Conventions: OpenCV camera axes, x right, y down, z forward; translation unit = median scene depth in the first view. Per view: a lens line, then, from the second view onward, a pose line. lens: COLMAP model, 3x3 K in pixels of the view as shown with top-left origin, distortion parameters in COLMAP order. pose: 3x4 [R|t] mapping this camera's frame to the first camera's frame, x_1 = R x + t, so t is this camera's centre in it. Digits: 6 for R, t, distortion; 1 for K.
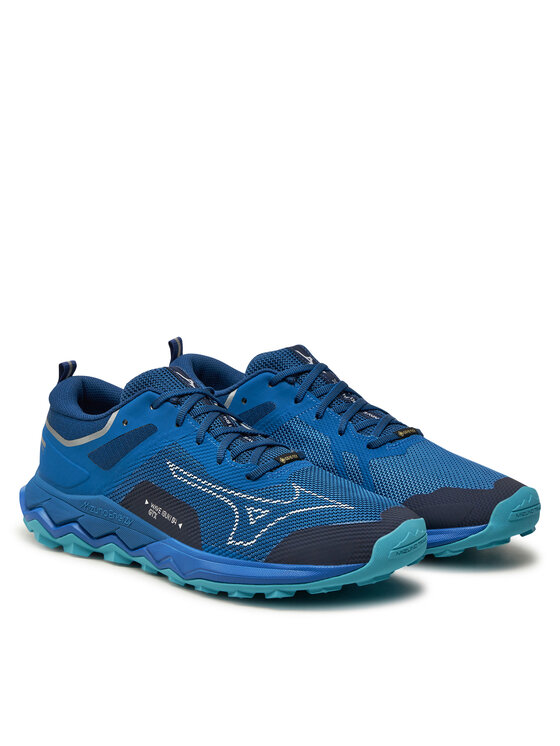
lens RADIAL K [[1792.3, 0, 280.0], [0, 1792.3, 373.0], [0, 0, 1]] dist [-0.064538, 0.063170]
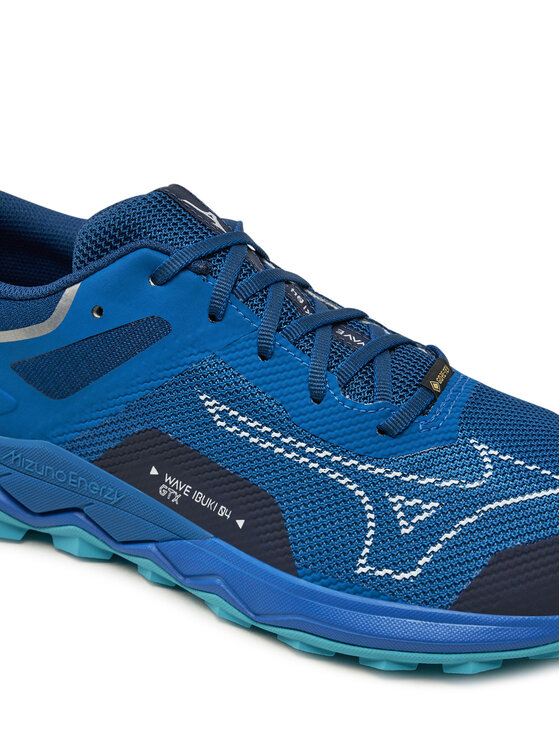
lens RADIAL K [[1146.5, 0, 280.0], [0, 1146.5, 373.0], [0, 0, 1]] dist [0.195399, -0.019661]
pose [[0.958057, -0.086614, 0.273174, -0.127863], [0.000015, 0.953248, 0.302189, -0.053273], [-0.286577, -0.289510, 0.913268, 0.695265]]
